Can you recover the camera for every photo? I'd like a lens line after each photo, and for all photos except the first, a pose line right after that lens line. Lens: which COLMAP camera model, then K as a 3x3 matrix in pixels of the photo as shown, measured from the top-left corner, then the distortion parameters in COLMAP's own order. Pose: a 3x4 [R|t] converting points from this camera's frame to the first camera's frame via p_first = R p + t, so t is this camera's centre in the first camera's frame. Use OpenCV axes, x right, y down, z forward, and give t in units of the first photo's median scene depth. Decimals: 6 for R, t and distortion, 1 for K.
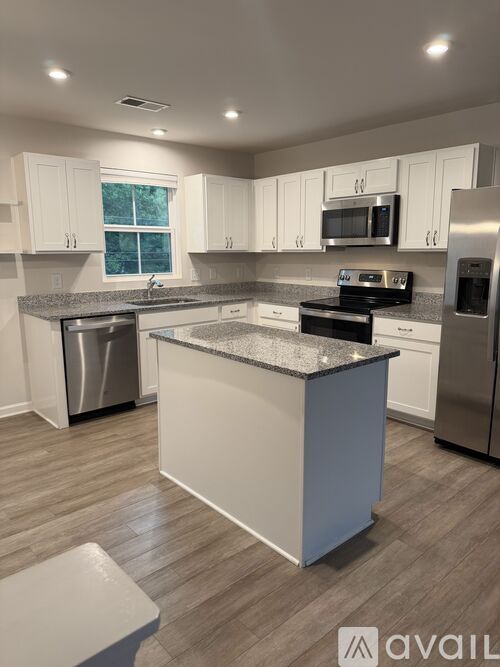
lens RADIAL K [[466.2, 0, 247.6], [0, 466.2, 334.5], [0, 0, 1]] dist [0.123254, -0.251856]
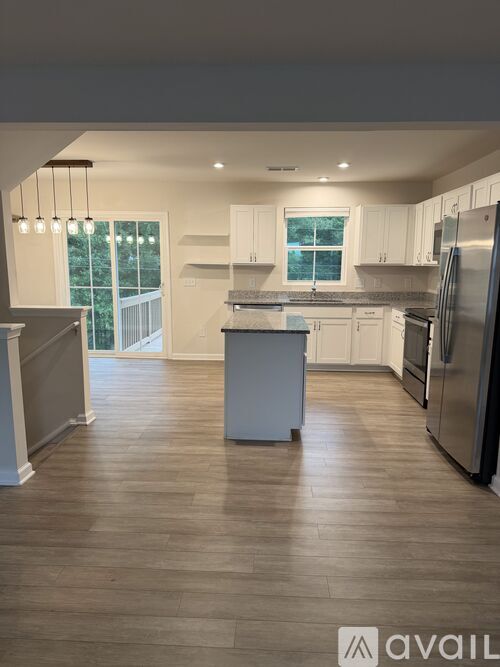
lens RADIAL K [[466.2, 0, 247.6], [0, 466.2, 334.5], [0, 0, 1]] dist [0.123254, -0.251856]
pose [[0.713494, 0.119726, -0.690356, 0.726151], [-0.137994, 0.990006, 0.029075, 0.018024], [0.686938, 0.074520, 0.722885, -0.140995]]
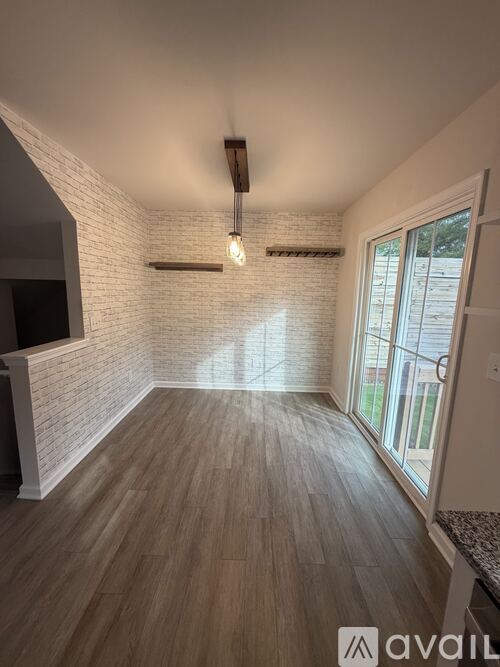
lens RADIAL K [[267.0, 0, 250.0], [0, 267.0, 333.5], [0, 0, 1]] dist [-0.000319, -0.000123]
pose [[-0.675251, 0.109961, -0.729345, -0.179991], [-0.153973, 0.946025, 0.285183, -0.171674], [0.721338, 0.304870, -0.621873, 0.870750]]
